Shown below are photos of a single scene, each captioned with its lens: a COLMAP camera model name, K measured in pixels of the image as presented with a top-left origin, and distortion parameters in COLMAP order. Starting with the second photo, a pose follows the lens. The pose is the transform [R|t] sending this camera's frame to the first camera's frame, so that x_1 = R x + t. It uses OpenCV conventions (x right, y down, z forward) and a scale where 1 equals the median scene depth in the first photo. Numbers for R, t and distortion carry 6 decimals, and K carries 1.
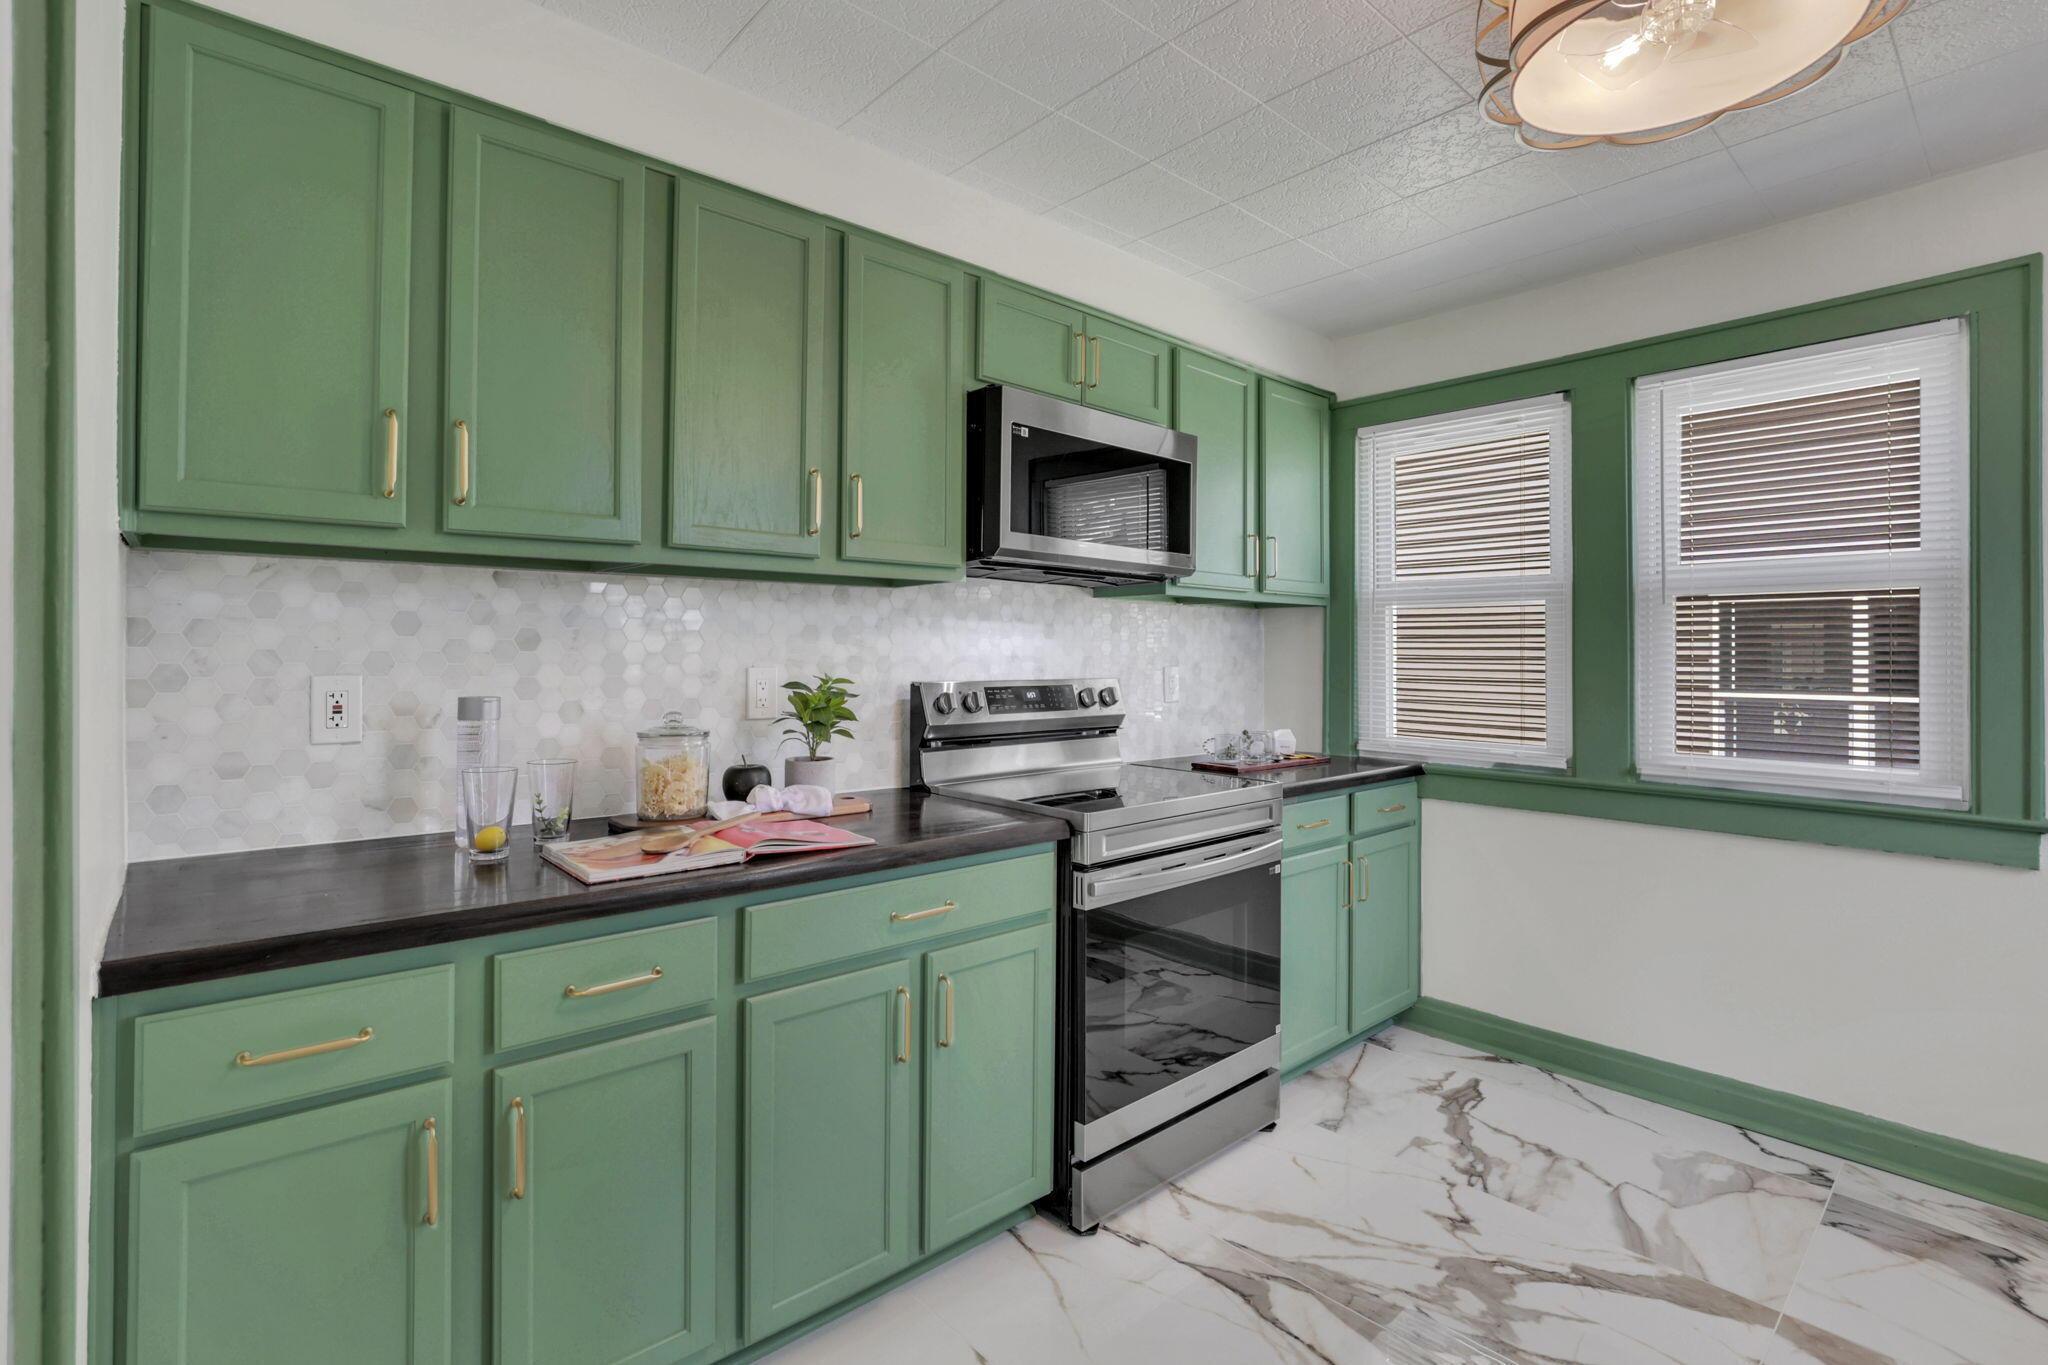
lens RADIAL K [[934.2, 0, 1034.4], [0, 934.2, 642.6], [0, 0, 1]] dist [-0.037772, 0.008509]
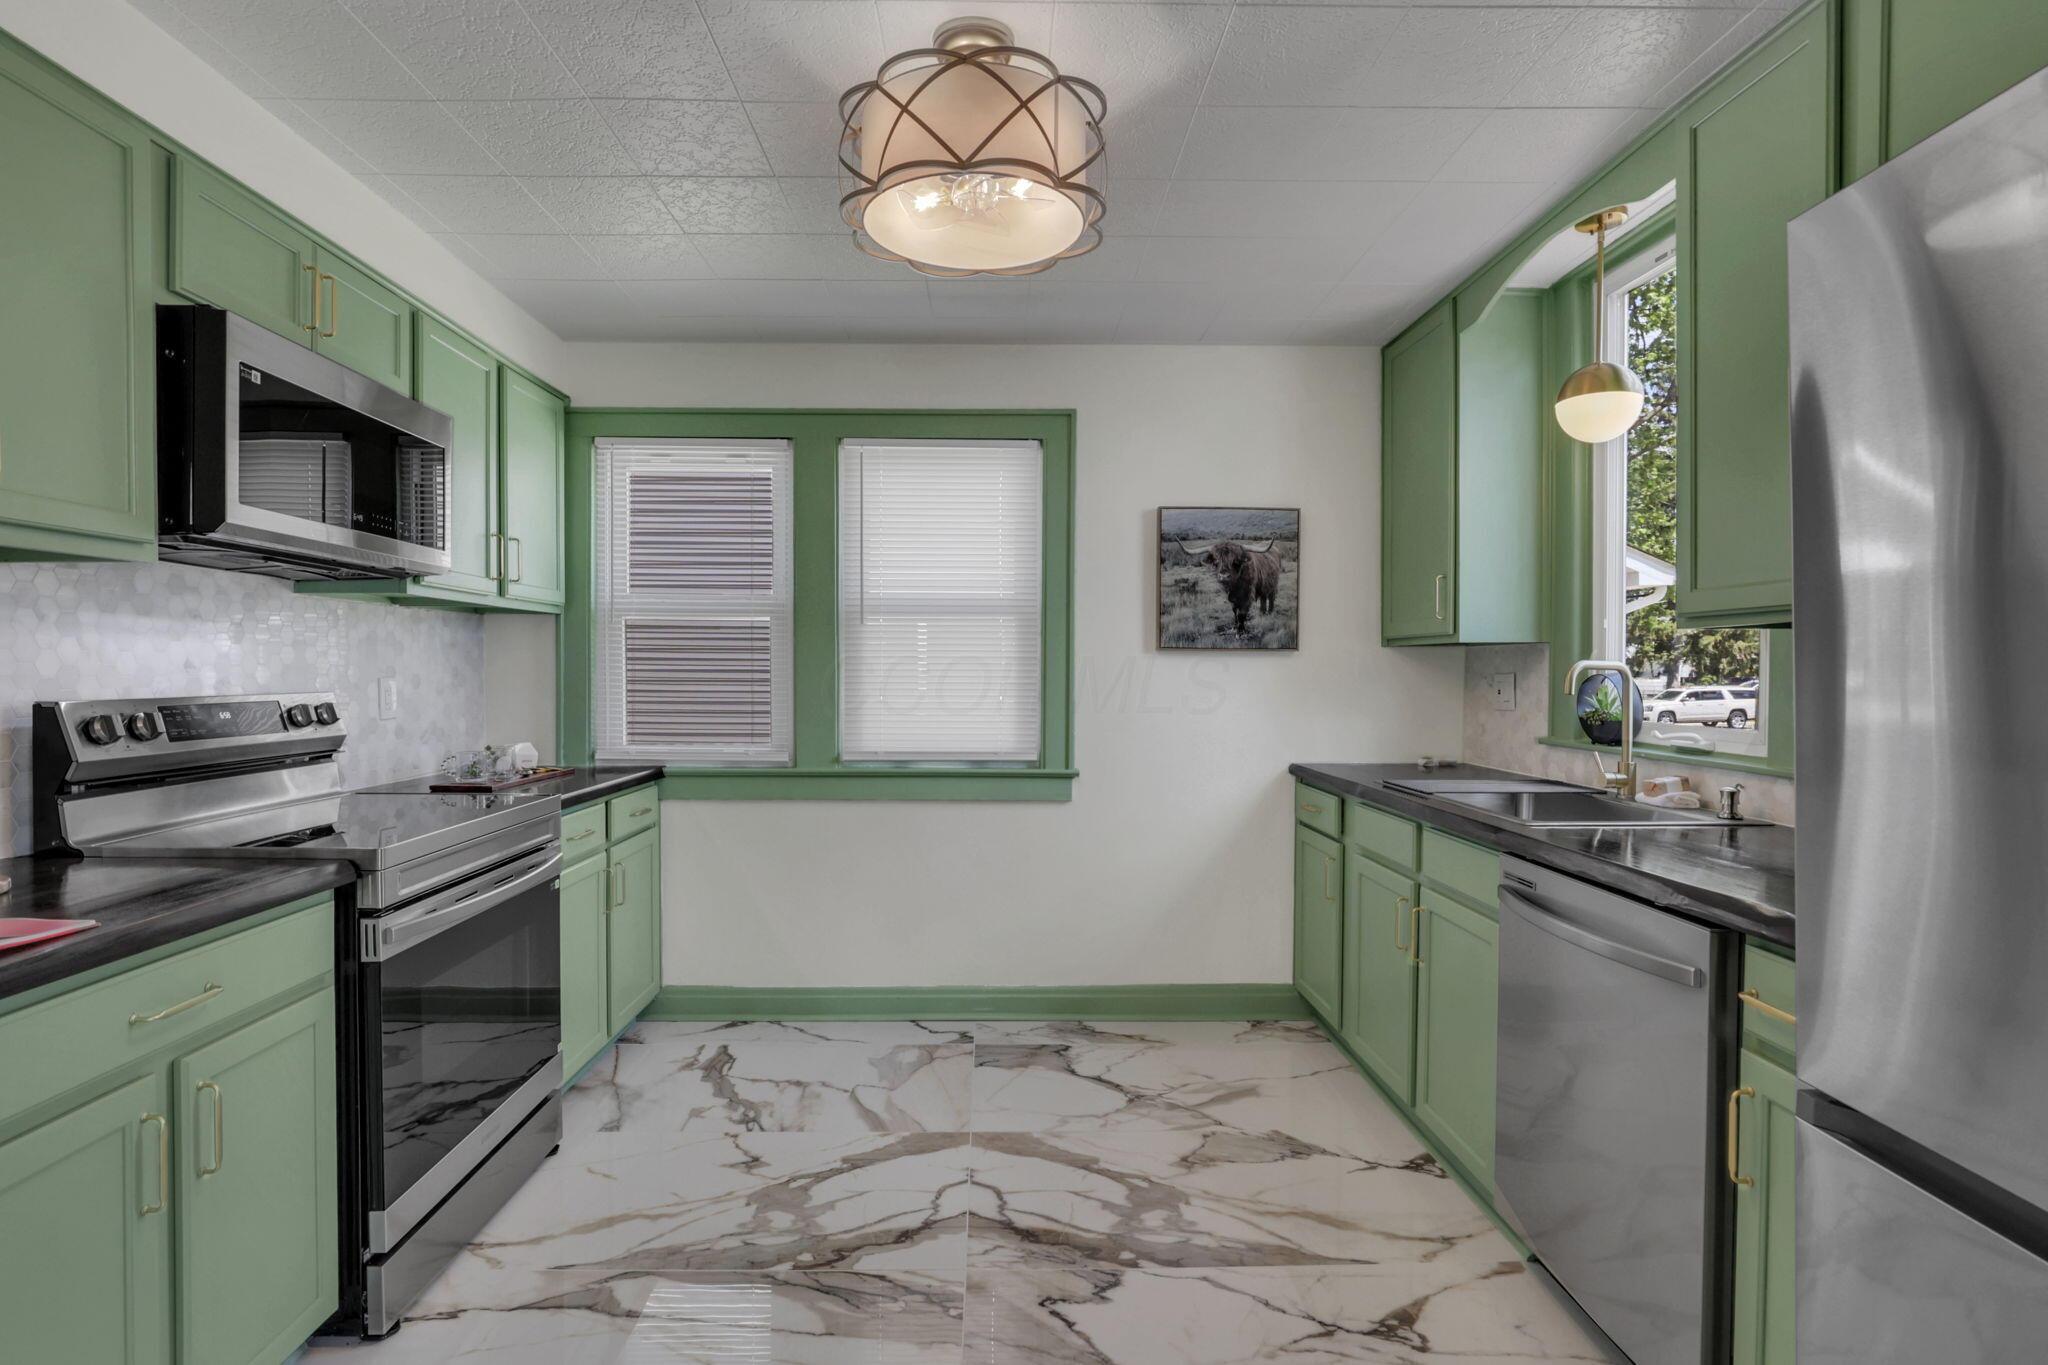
lens RADIAL K [[939.9, 0, 998.3], [0, 939.9, 672.2], [0, 0, 1]] dist [-0.042192, 0.009138]
pose [[0.658511, -0.004172, 0.752560, -0.169544], [-0.010598, 0.999834, 0.014817, 0.002967], [-0.752497, -0.017733, 0.658357, 0.018364]]
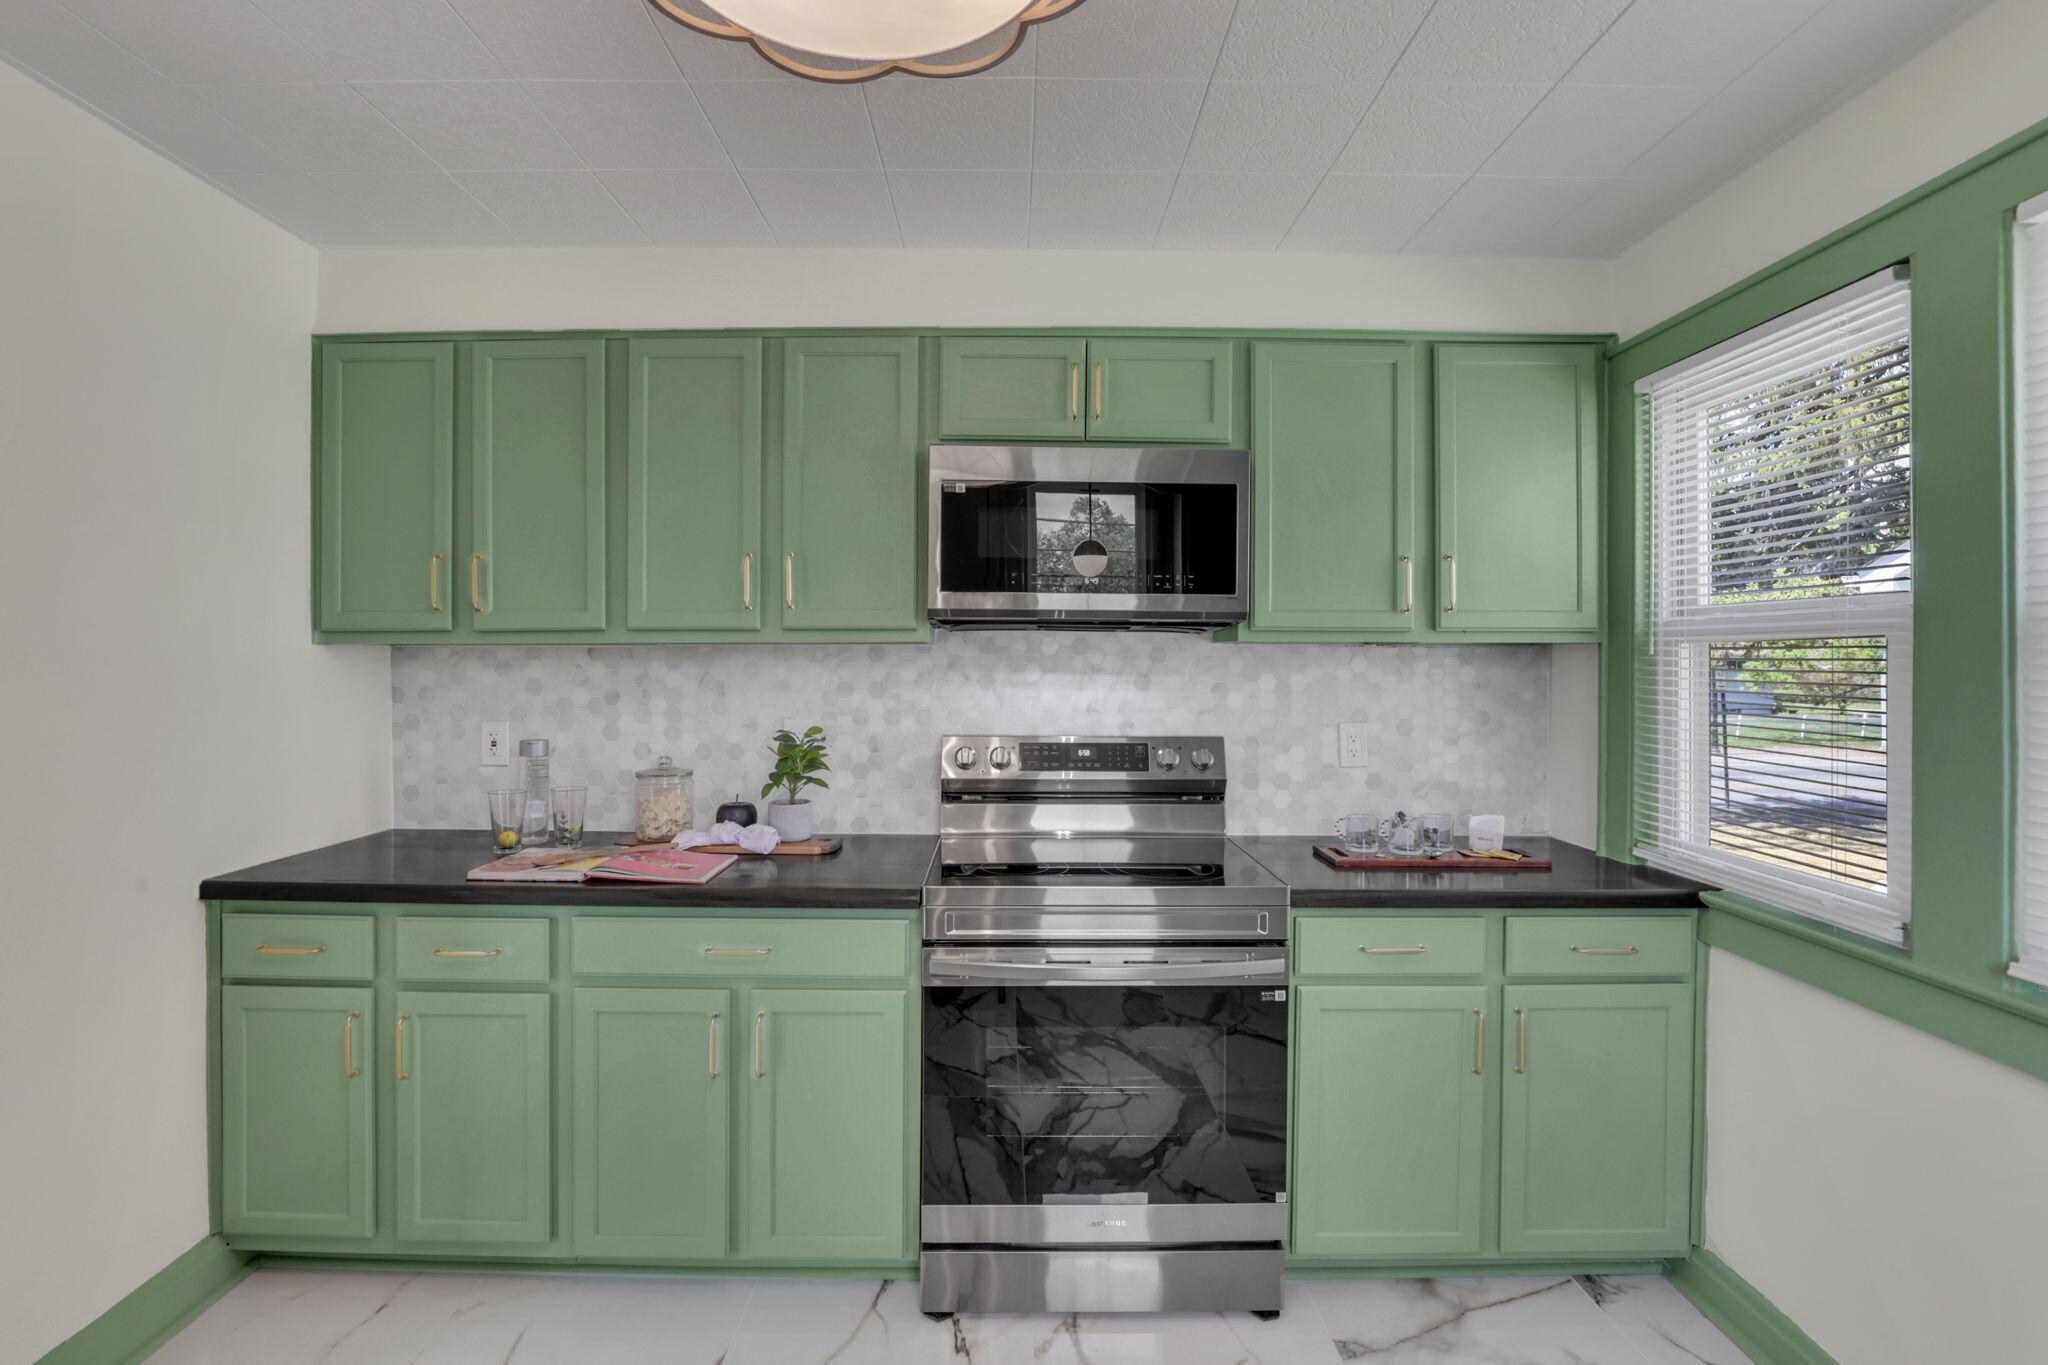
lens RADIAL K [[939.9, 0, 998.3], [0, 939.9, 672.2], [0, 0, 1]] dist [-0.042192, 0.009138]
pose [[0.750986, 0.001832, -0.660316, 0.614397], [0.006801, 0.999922, 0.010510, -0.039080], [0.660283, -0.012384, 0.750914, 0.264729]]
